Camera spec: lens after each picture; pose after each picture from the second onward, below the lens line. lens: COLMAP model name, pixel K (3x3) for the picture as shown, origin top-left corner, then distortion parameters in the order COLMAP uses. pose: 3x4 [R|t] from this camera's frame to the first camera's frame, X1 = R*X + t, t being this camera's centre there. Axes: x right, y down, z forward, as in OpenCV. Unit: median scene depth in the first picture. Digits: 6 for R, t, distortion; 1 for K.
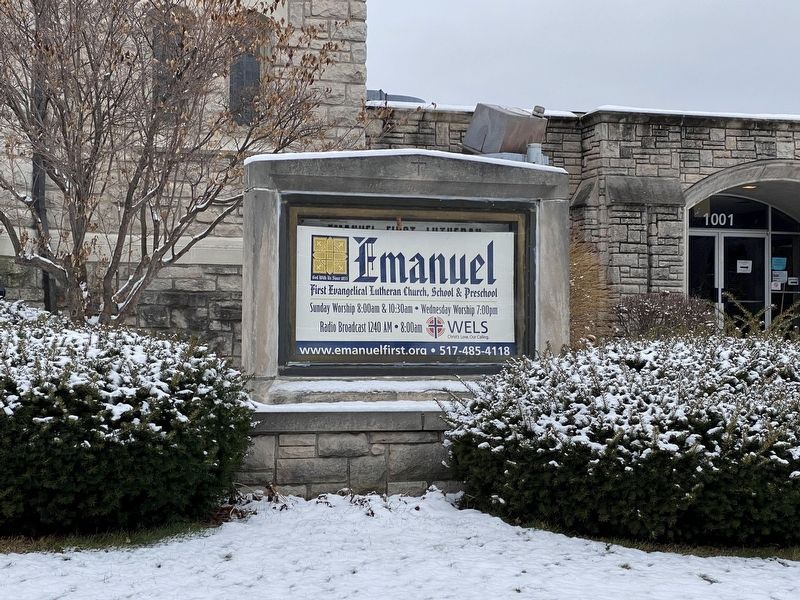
lens RADIAL K [[1422.3, 0, 400.1], [0, 1422.3, 300.7], [0, 0, 1]] dist [0.000170, 0.000000]
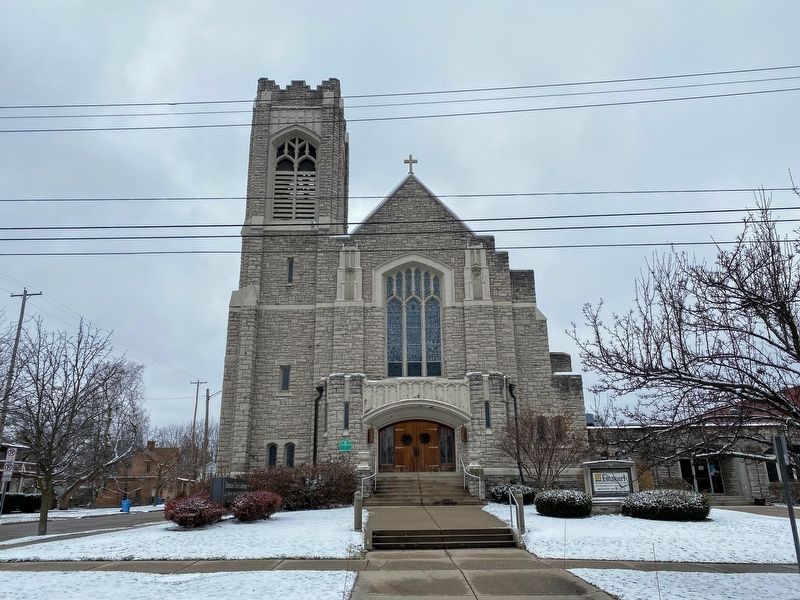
lens RADIAL K [[603.8, 0, 402.3], [0, 603.8, 302.2], [0, 0, 1]] dist [-0.004782, -0.001439]
pose [[0.962869, -0.099743, -0.250869, -0.141856], [0.025092, 0.958289, -0.284698, -0.038033], [0.268801, 0.267832, 0.925209, -2.029900]]
